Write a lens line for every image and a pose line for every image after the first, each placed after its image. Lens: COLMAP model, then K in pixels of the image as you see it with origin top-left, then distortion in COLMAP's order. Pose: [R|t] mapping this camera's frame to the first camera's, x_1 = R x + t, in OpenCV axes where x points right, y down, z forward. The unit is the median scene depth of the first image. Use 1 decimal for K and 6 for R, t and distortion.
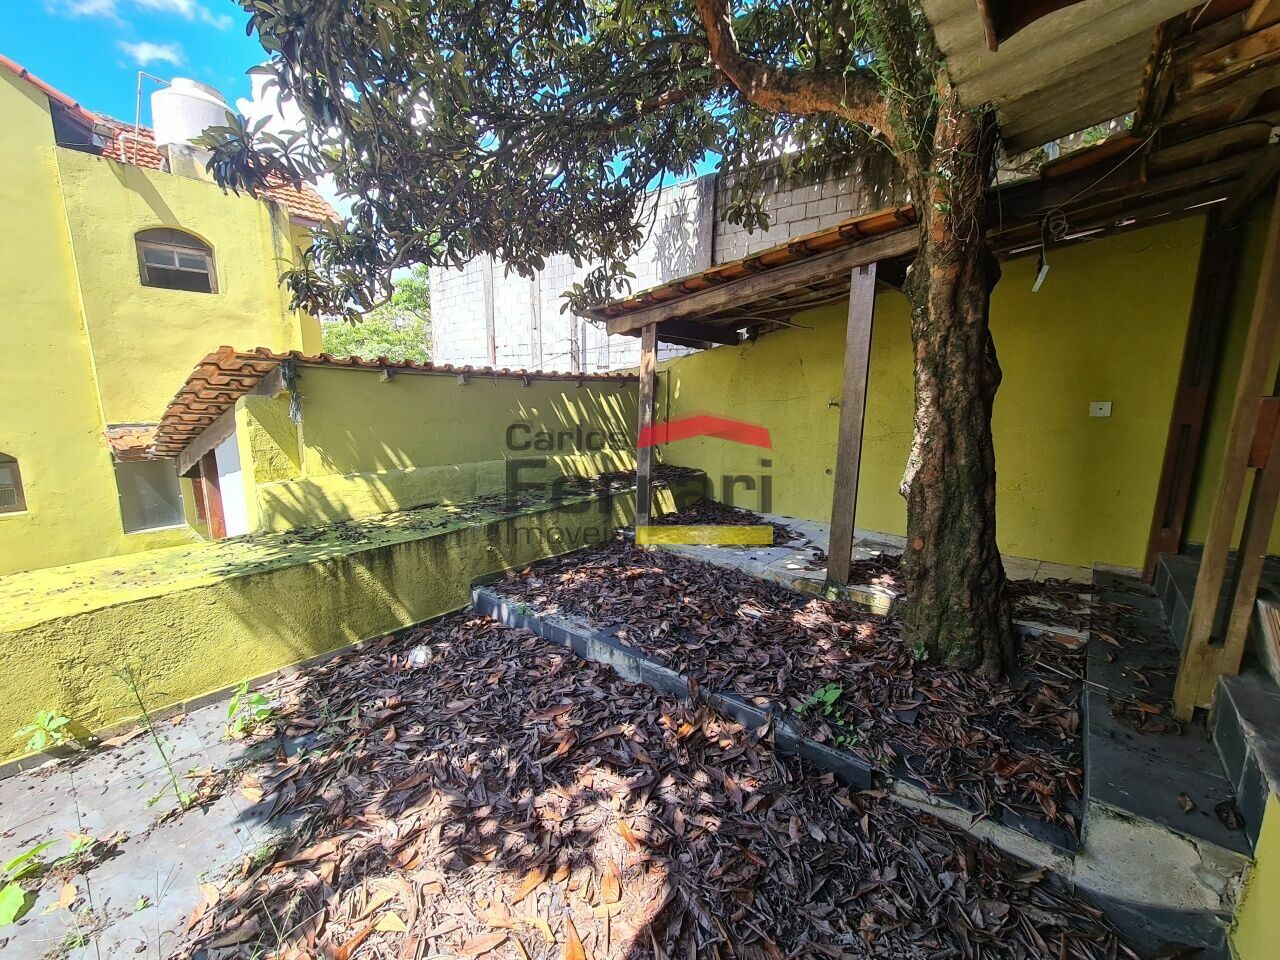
lens RADIAL K [[519.1, 0, 642.7], [0, 519.1, 479.2], [0, 0, 1]] dist [-0.000575, -0.002063]
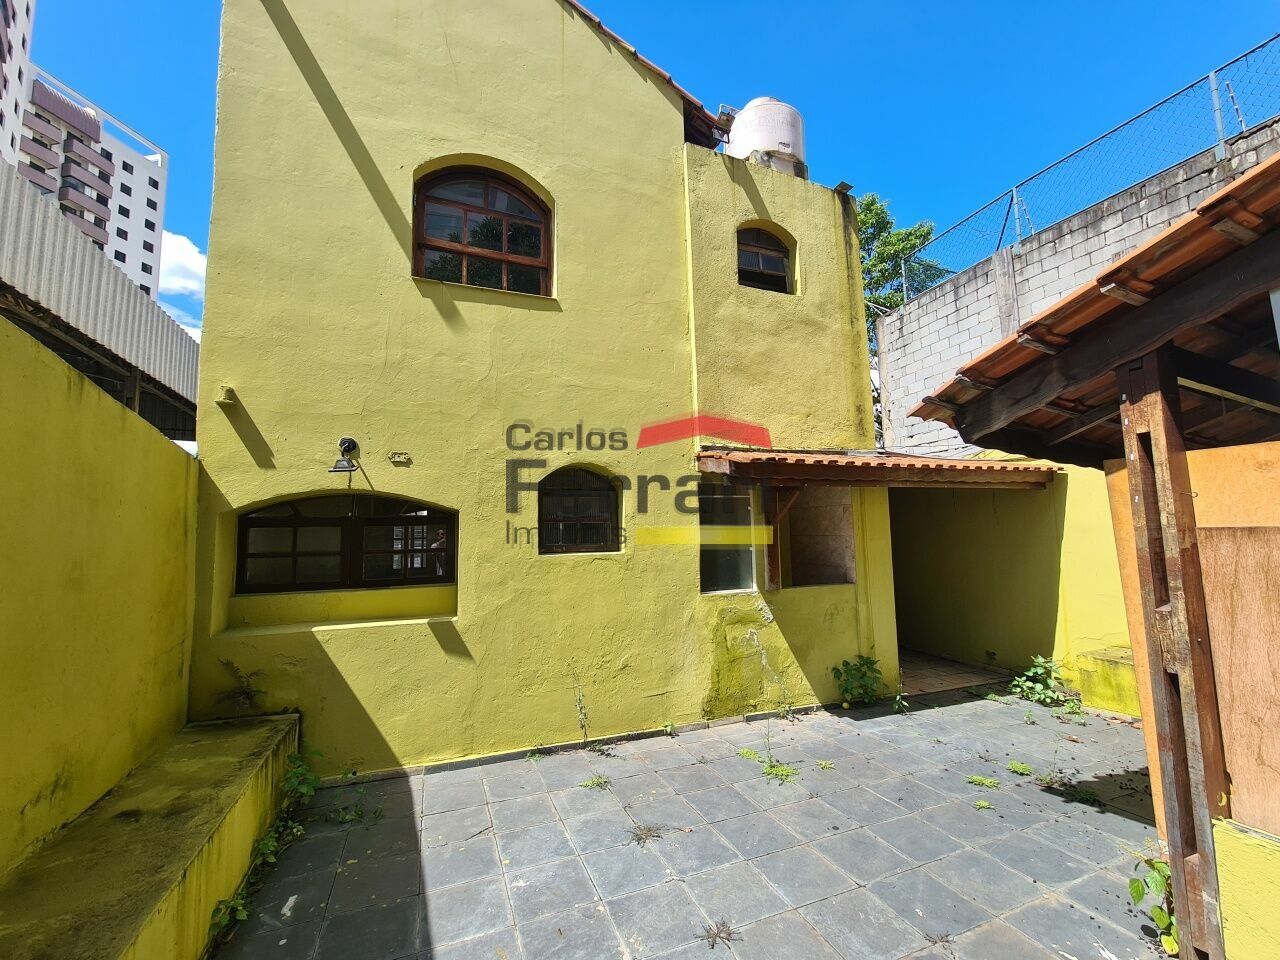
lens RADIAL K [[519.1, 0, 642.7], [0, 519.1, 479.2], [0, 0, 1]] dist [-0.000575, -0.002063]
pose [[0.876542, -0.082809, -0.474149, -0.749878], [-0.049218, 0.964505, -0.259437, 0.152532], [0.478803, 0.250744, 0.841353, 0.312097]]
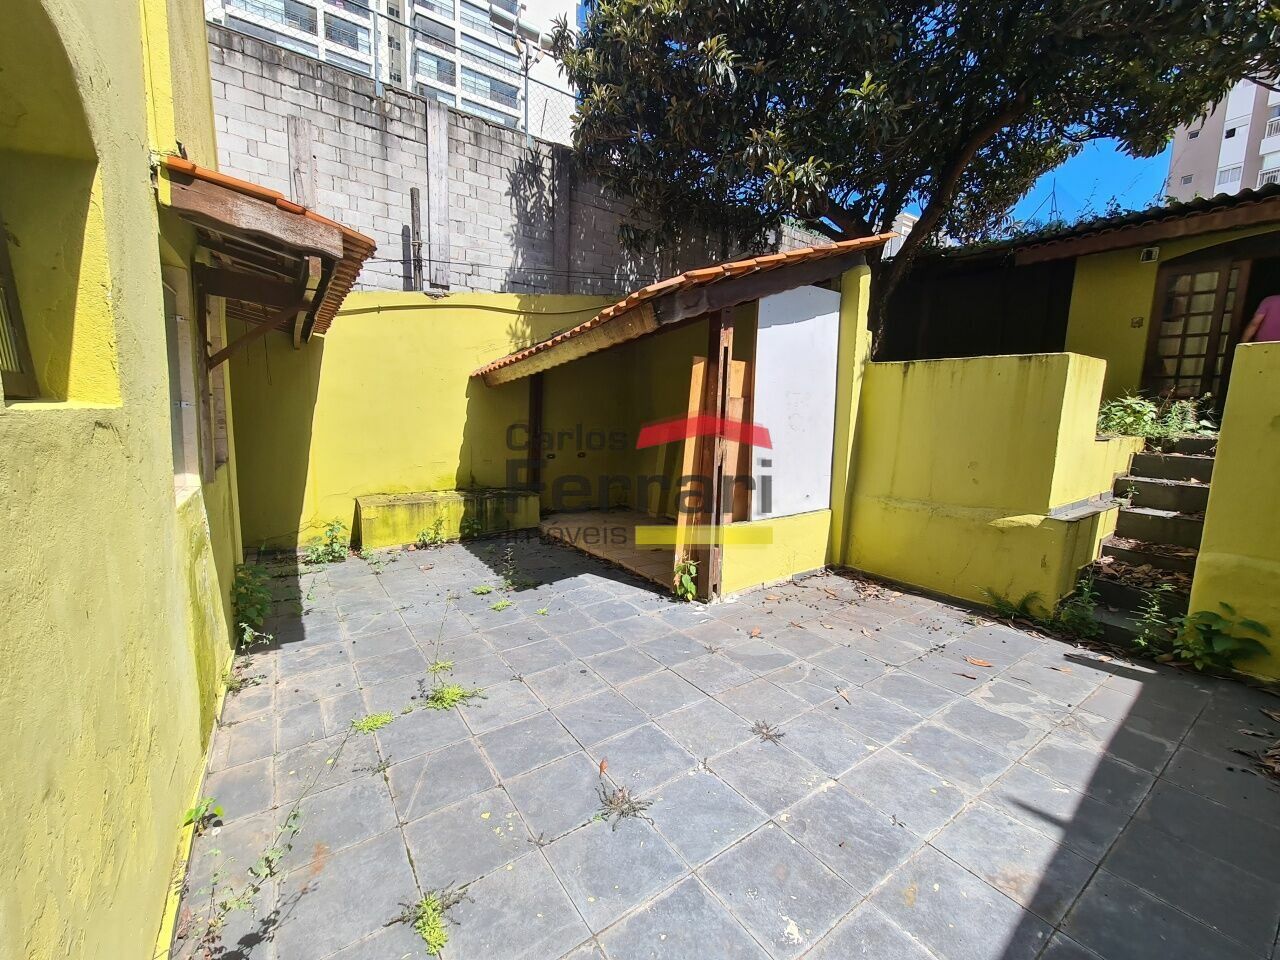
lens RADIAL K [[522.4, 0, 643.7], [0, 522.4, 477.6], [0, 0, 1]] dist [-0.000705, -0.000186]
pose [[0.278116, -0.133723, 0.951194, -1.296303], [0.144698, 0.984794, 0.096139, 0.105089], [-0.949586, 0.110898, 0.293236, 0.664554]]
